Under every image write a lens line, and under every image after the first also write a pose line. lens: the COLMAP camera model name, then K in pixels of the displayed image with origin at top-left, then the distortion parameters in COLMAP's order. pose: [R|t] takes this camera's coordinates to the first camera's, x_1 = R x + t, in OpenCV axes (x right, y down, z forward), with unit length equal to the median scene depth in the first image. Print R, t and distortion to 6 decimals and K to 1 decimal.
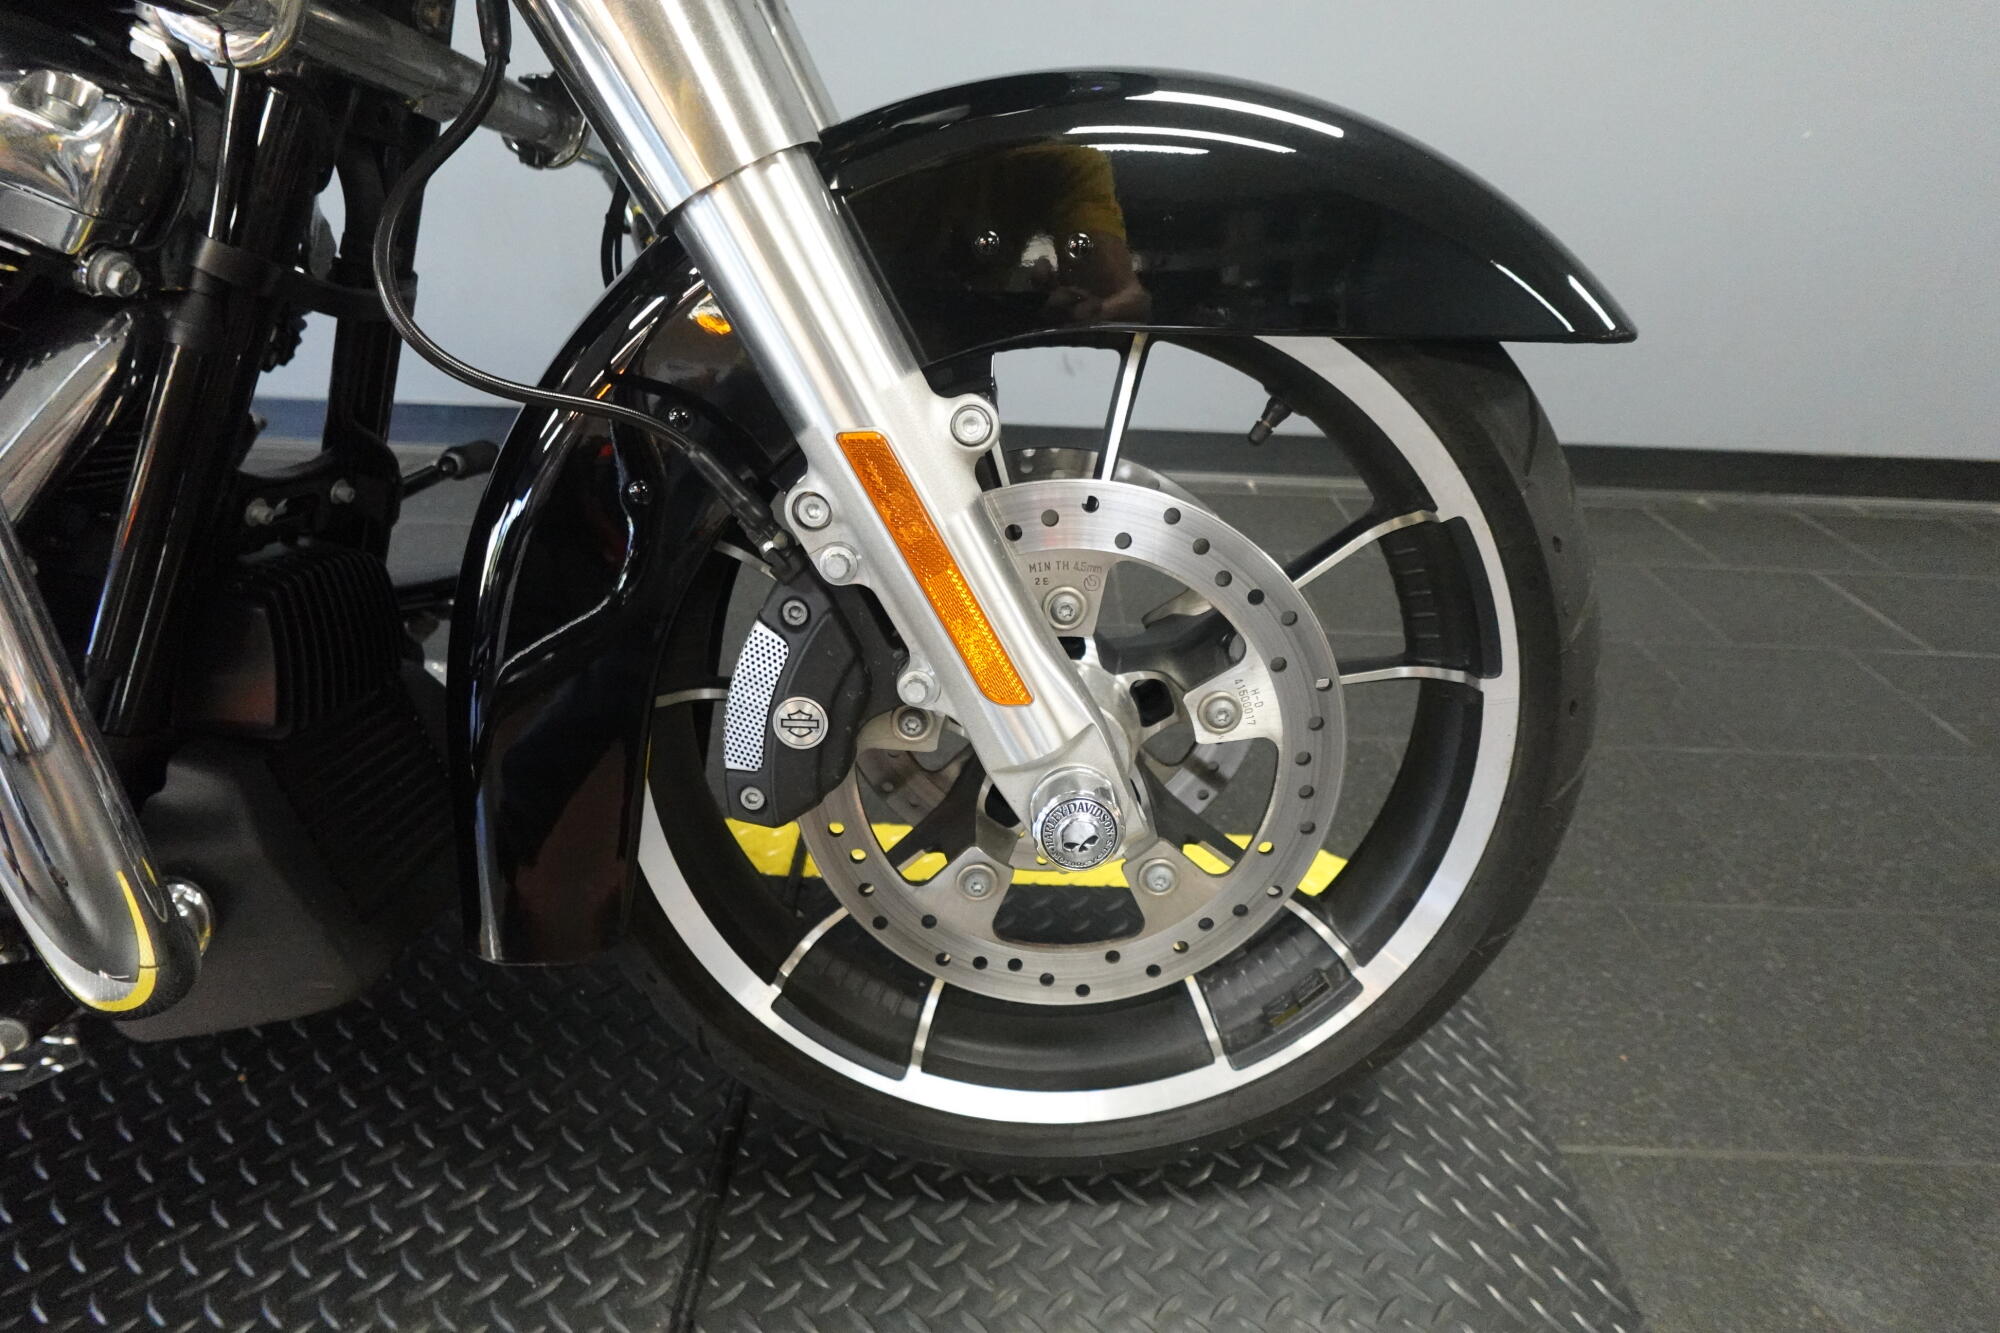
lens RADIAL K [[1138.8, 0, 1004.4], [0, 1138.8, 668.6], [0, 0, 1]] dist [0.003377, -0.002862]
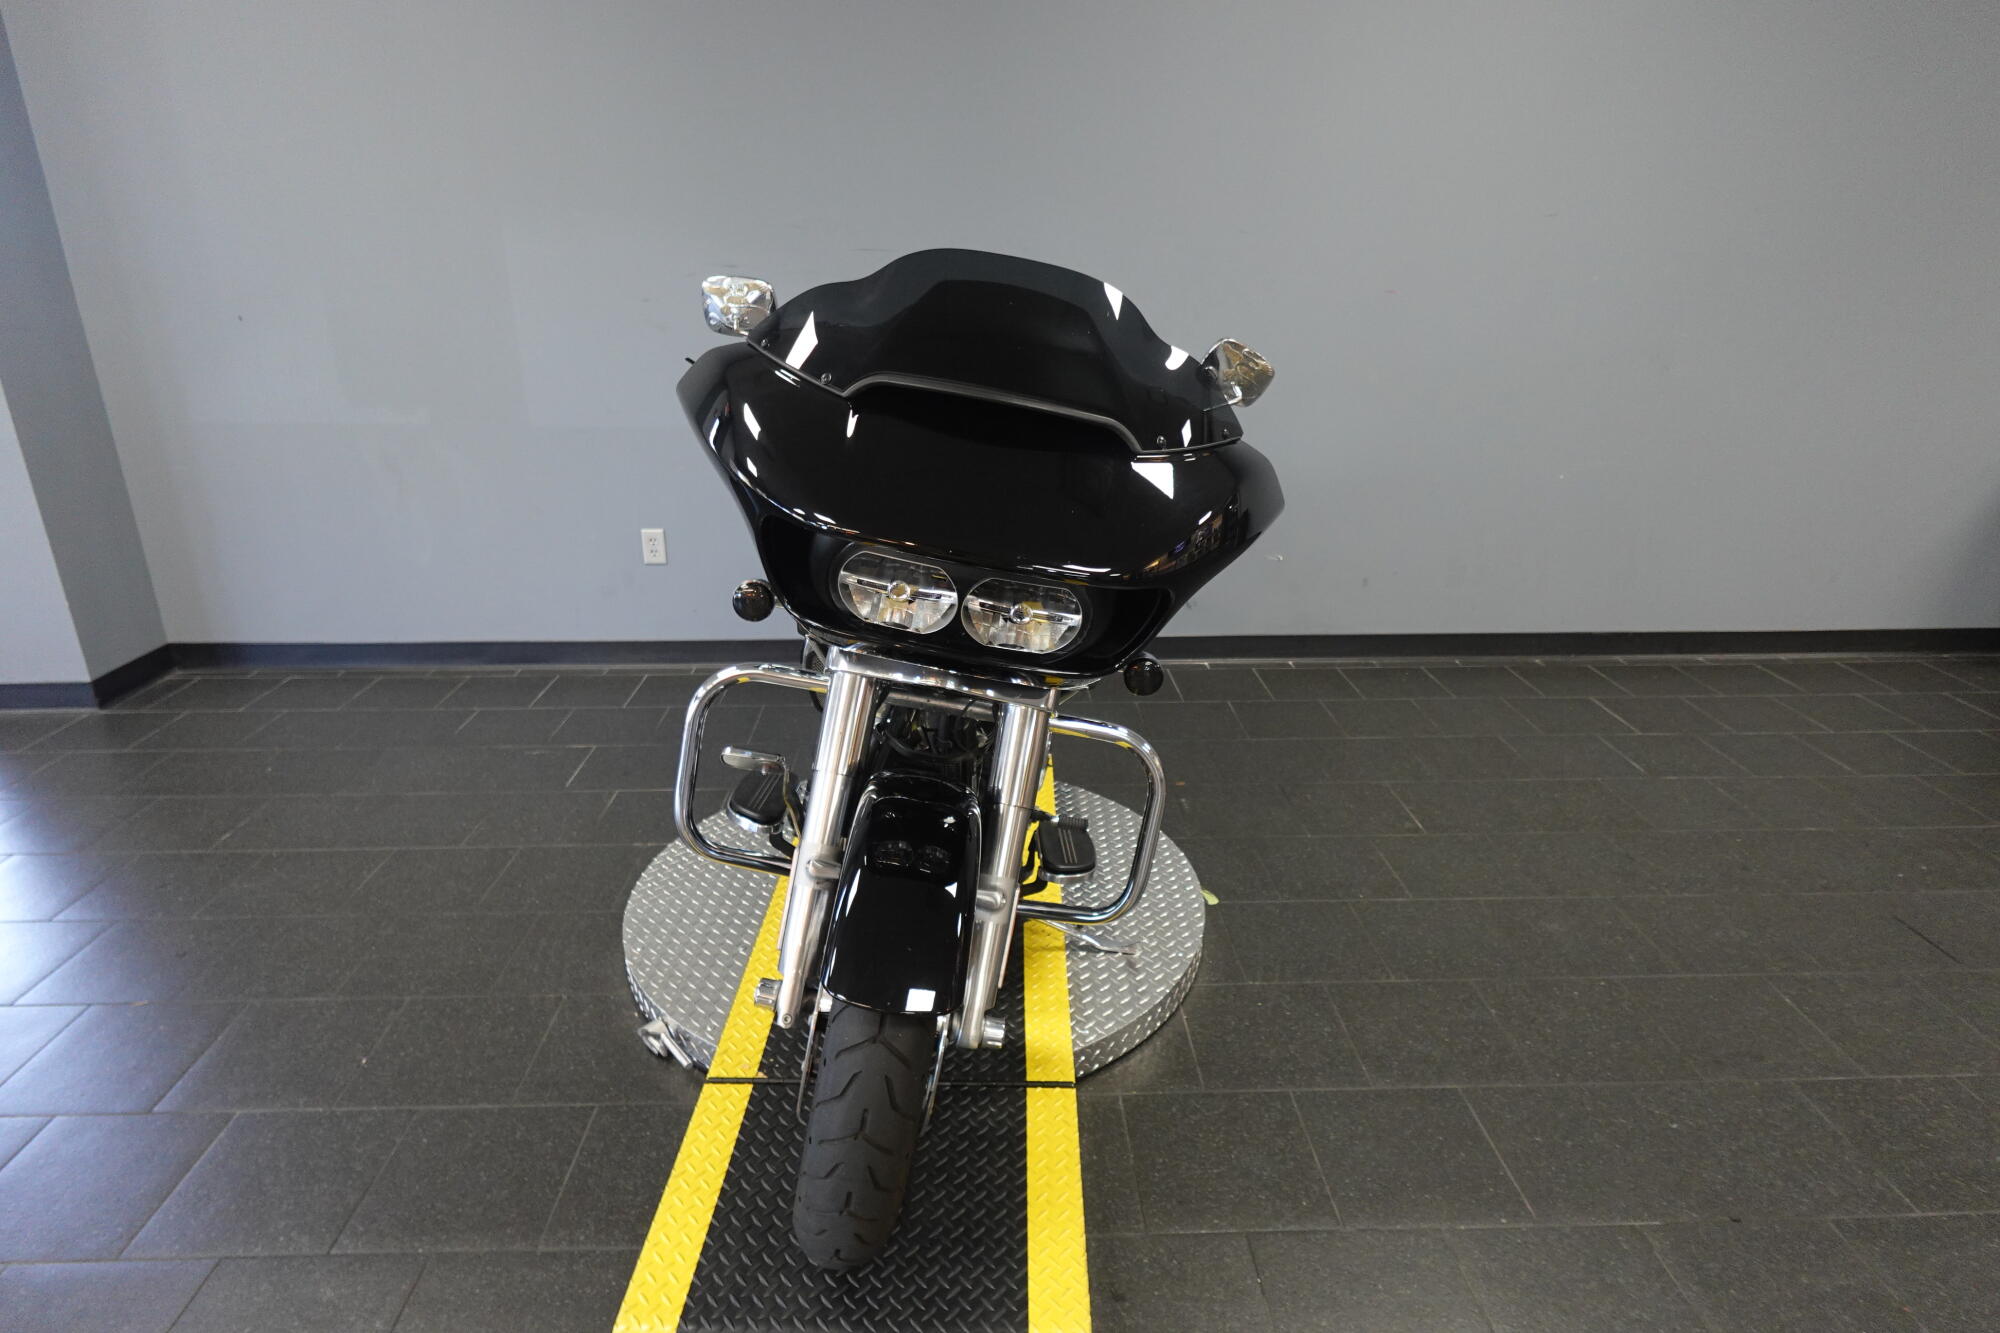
lens RADIAL K [[1138.8, 0, 1001.4], [0, 1138.8, 663.9], [0, 0, 1]] dist [0.003377, -0.002862]
pose [[0.998249, -0.046040, 0.037134, -0.324360], [0.050805, 0.988888, -0.139713, 0.071338], [-0.030289, 0.141355, 0.989495, -0.810456]]
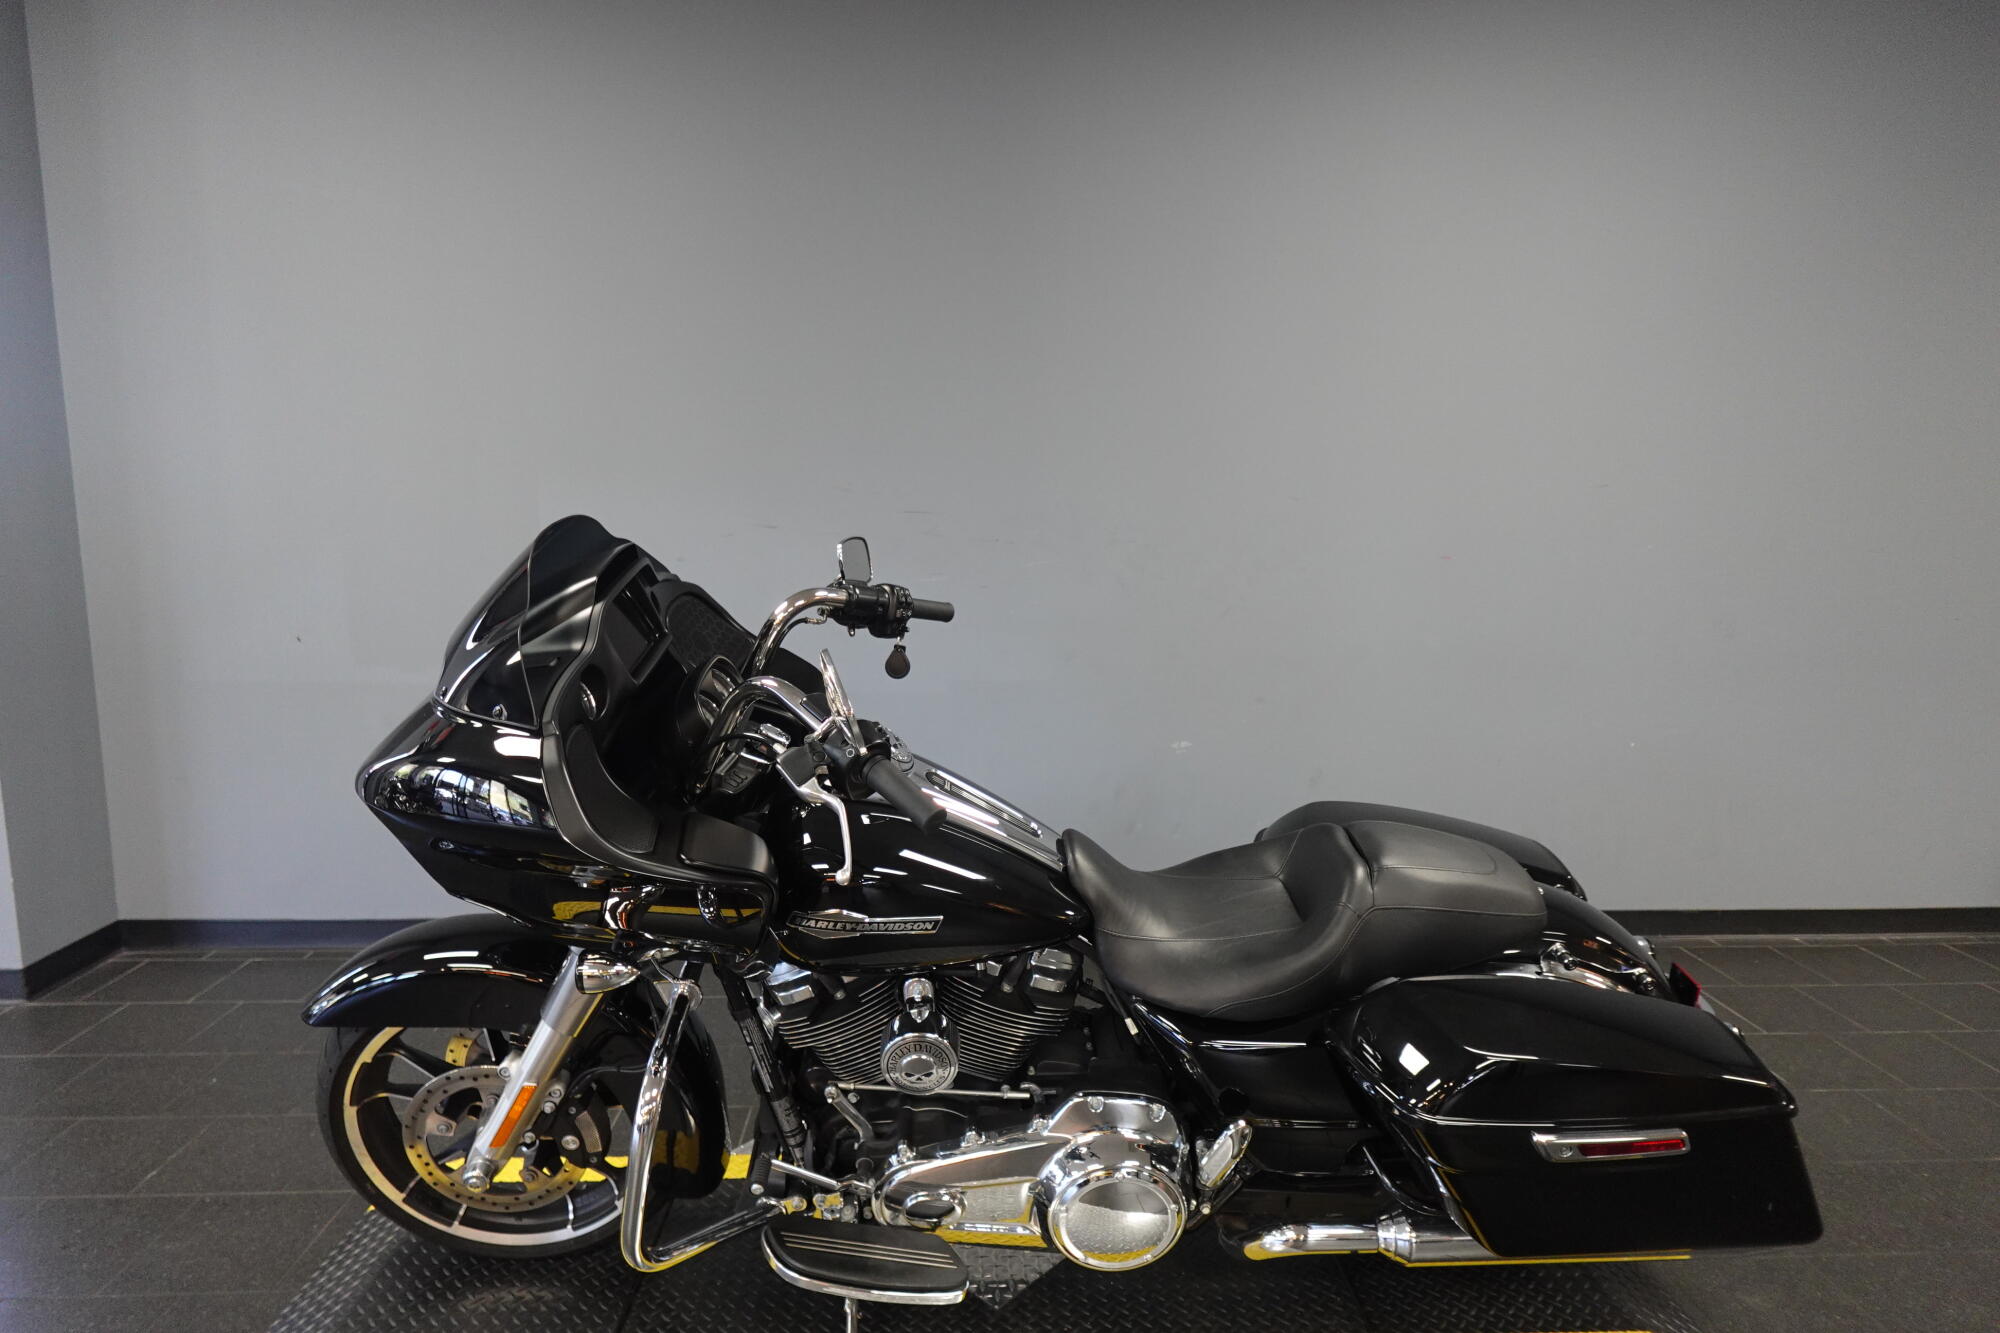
lens RADIAL K [[1138.8, 0, 1001.3], [0, 1138.8, 667.5], [0, 0, 1]] dist [0.003377, -0.002862]
pose [[0.997399, -0.030764, 0.065181, -0.416464], [0.050905, 0.940893, -0.334857, -0.012421], [-0.051027, 0.337304, 0.940012, -0.696373]]
